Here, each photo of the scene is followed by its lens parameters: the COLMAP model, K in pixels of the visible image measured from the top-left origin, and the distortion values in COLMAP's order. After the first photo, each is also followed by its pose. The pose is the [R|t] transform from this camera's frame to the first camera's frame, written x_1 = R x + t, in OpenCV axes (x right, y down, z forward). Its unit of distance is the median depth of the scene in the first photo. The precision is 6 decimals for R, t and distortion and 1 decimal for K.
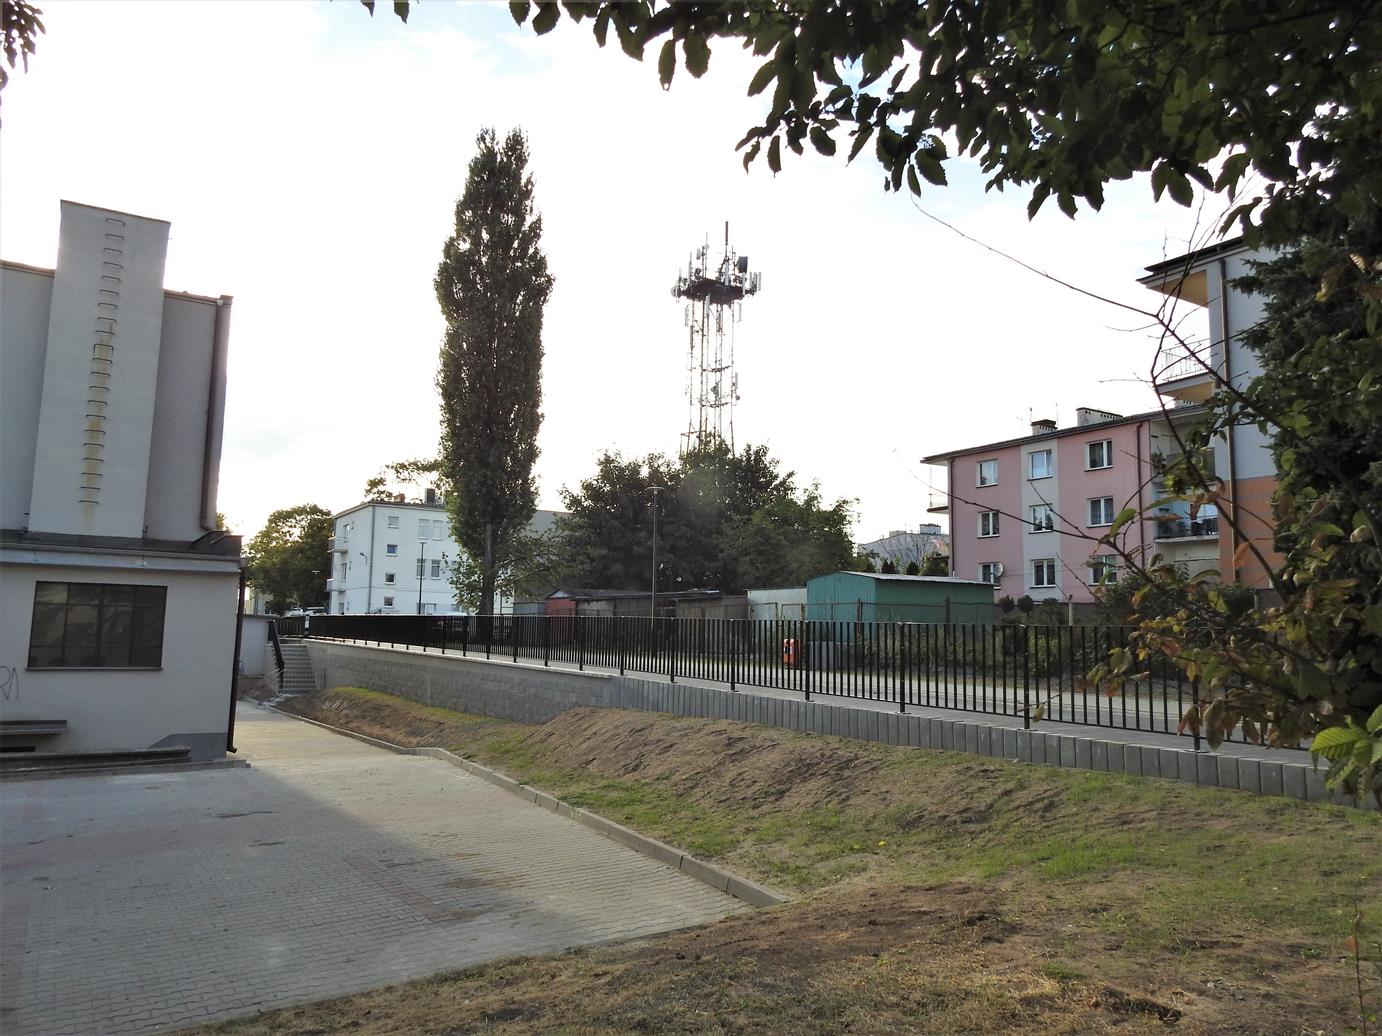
lens RADIAL K [[964.5, 0, 691.0], [0, 964.5, 518.0], [0, 0, 1]] dist [-0.002534, -0.000678]
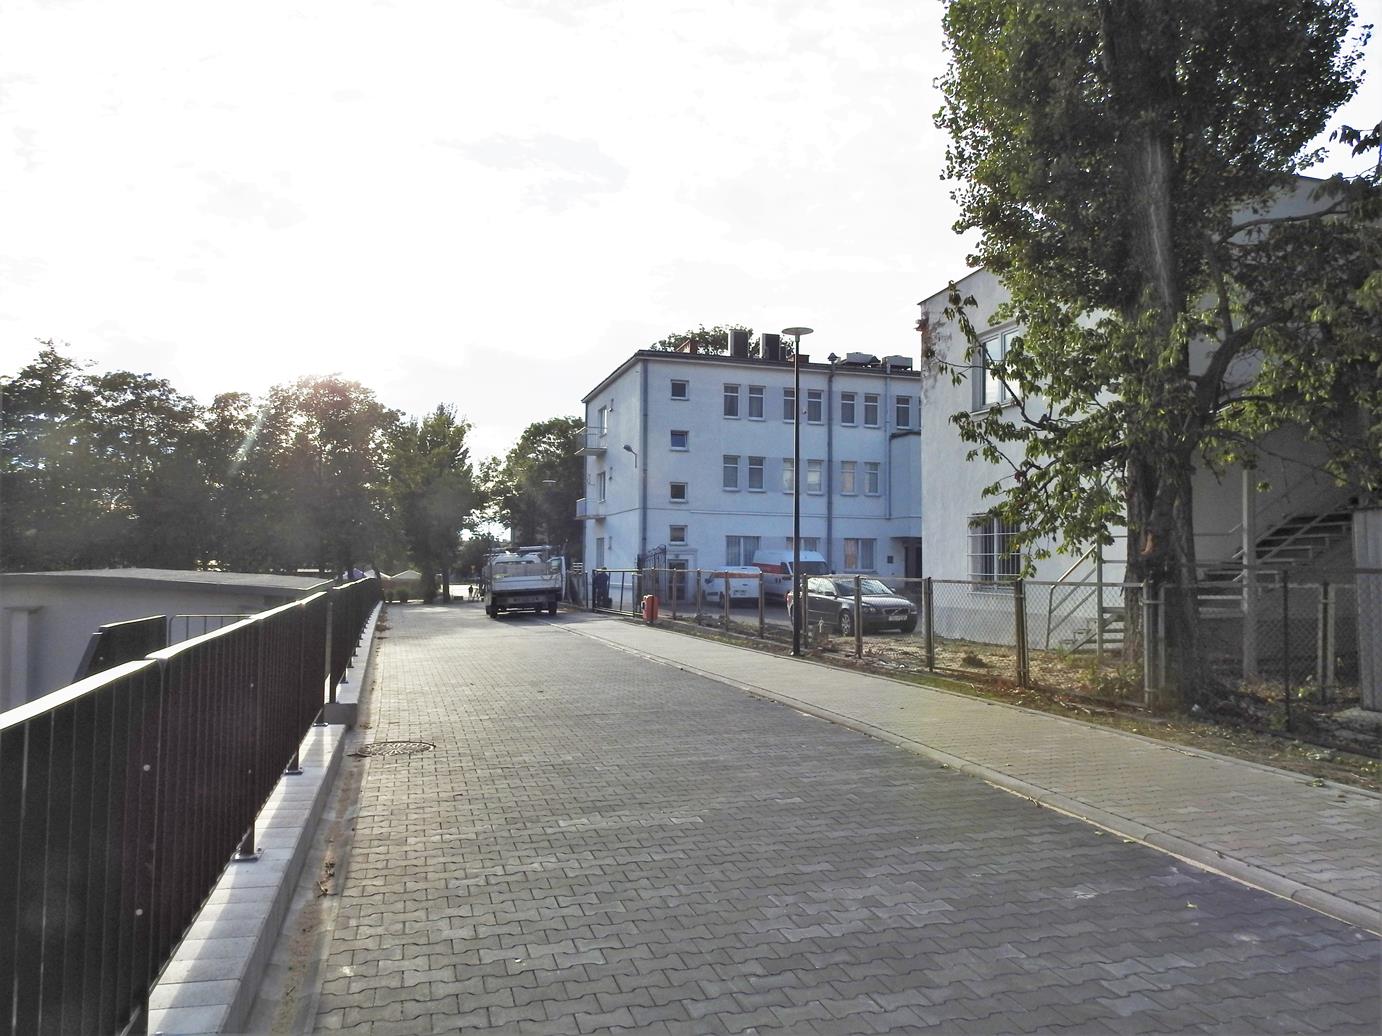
lens RADIAL K [[967.8, 0, 691.0], [0, 967.8, 518.0], [0, 0, 1]] dist [0.026068, 0.000049]
pose [[0.961116, -0.020295, -0.275397, -0.142108], [0.038970, 0.997283, 0.062509, 0.040083], [0.273381, -0.070811, 0.959296, 0.437348]]
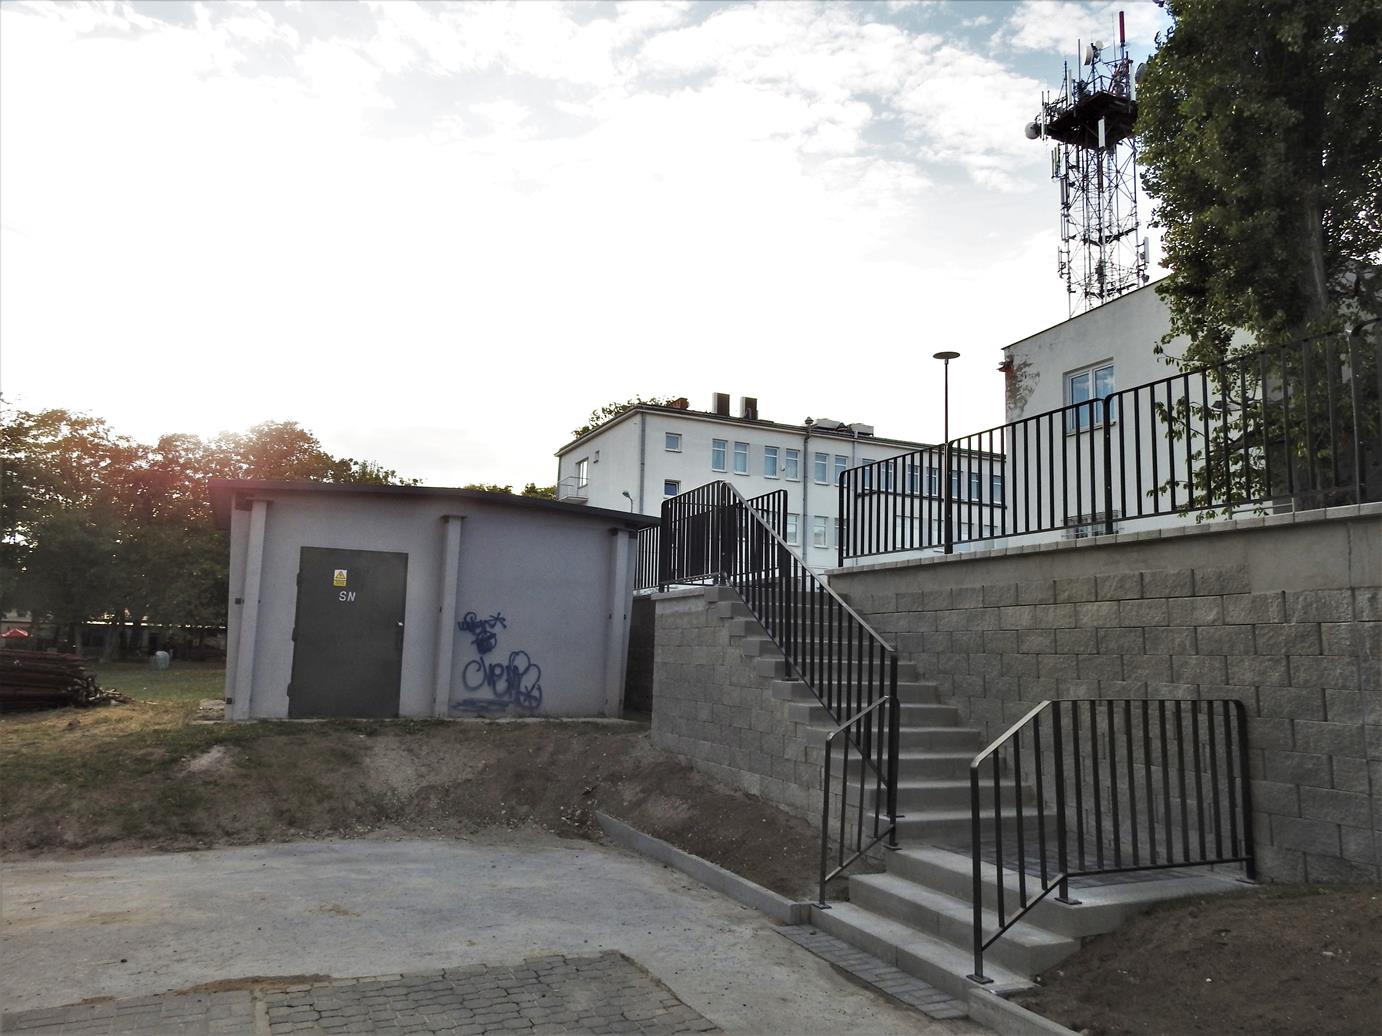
lens RADIAL K [[964.5, 0, 691.0], [0, 964.5, 518.0], [0, 0, 1]] dist [-0.002534, -0.000678]
pose [[0.991500, -0.009128, -0.129787, -0.209878], [0.005884, 0.999661, -0.025360, 0.061275], [0.129975, 0.024381, 0.991217, 0.396035]]
